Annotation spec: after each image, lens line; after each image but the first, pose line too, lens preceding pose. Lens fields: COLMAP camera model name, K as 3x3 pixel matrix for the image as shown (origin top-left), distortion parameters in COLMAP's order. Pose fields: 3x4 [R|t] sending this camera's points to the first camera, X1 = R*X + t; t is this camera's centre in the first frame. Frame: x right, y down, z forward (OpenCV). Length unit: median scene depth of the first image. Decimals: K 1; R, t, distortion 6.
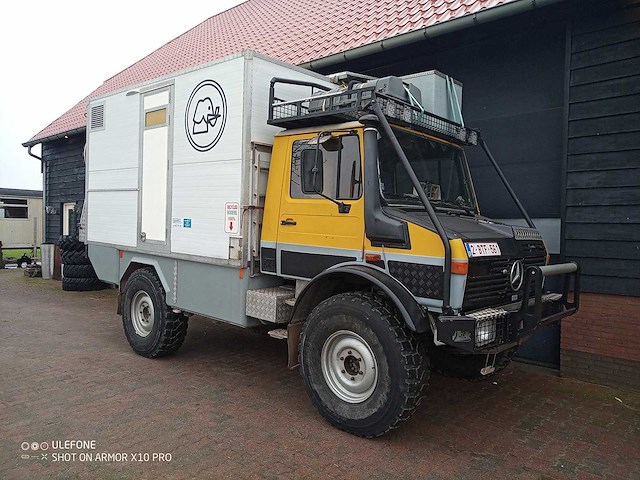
lens RADIAL K [[493.1, 0, 320.0], [0, 493.1, 240.0], [0, 0, 1]] dist [-0.002598, 0.043165]
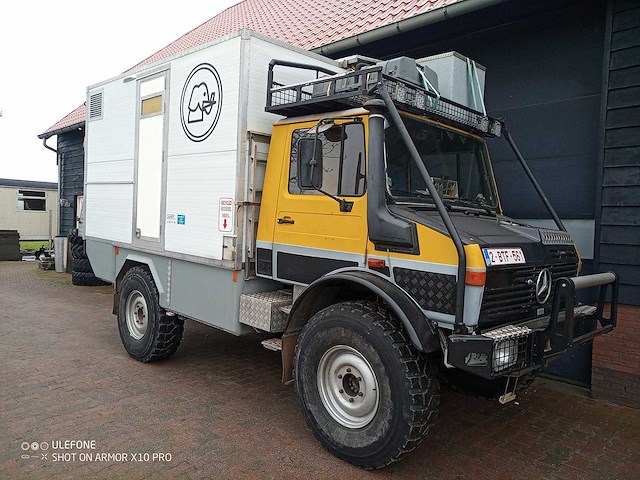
lens RADIAL K [[493.1, 0, 320.0], [0, 493.1, 240.0], [0, 0, 1]] dist [-0.002598, 0.043165]
pose [[0.998861, 0.015506, -0.045124, 0.036770], [-0.015068, 0.999836, 0.010014, -0.010068], [0.045272, -0.009323, 0.998931, 0.097573]]
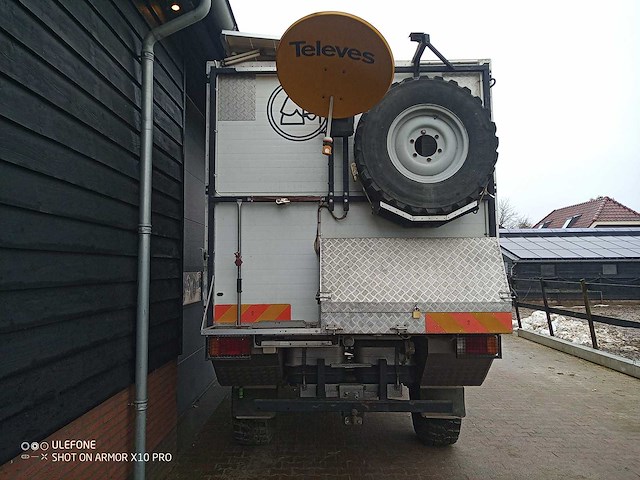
lens RADIAL K [[493.1, 0, 320.0], [0, 493.1, 240.0], [0, 0, 1]] dist [-0.002598, 0.043165]
pose [[-0.664647, 0.027212, 0.746661, -1.078145], [0.010729, 0.999581, -0.026879, -0.109269], [-0.747080, -0.009854, -0.664661, 2.181049]]
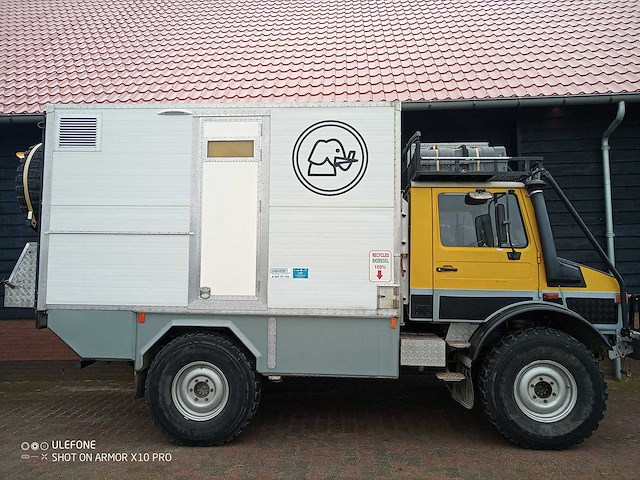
lens RADIAL K [[493.1, 0, 320.0], [0, 493.1, 240.0], [0, 0, 1]] dist [-0.002598, 0.043165]
pose [[0.783903, 0.004348, 0.620868, -0.877964], [0.044650, 0.996992, -0.063357, -0.040439], [-0.619275, 0.077388, 0.781351, 0.311176]]
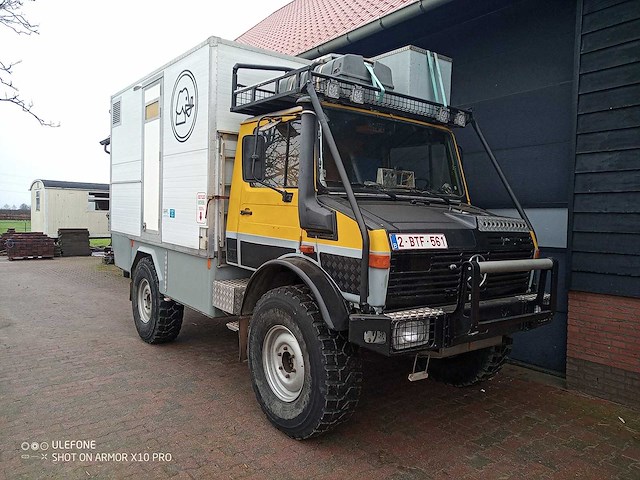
lens RADIAL K [[493.1, 0, 320.0], [0, 493.1, 240.0], [0, 0, 1]] dist [-0.002598, 0.043165]
pose [[0.982016, 0.009588, -0.188553, 0.245993], [-0.006615, 0.999844, 0.016386, 0.002116], [0.188681, -0.014844, 0.981926, 0.065724]]
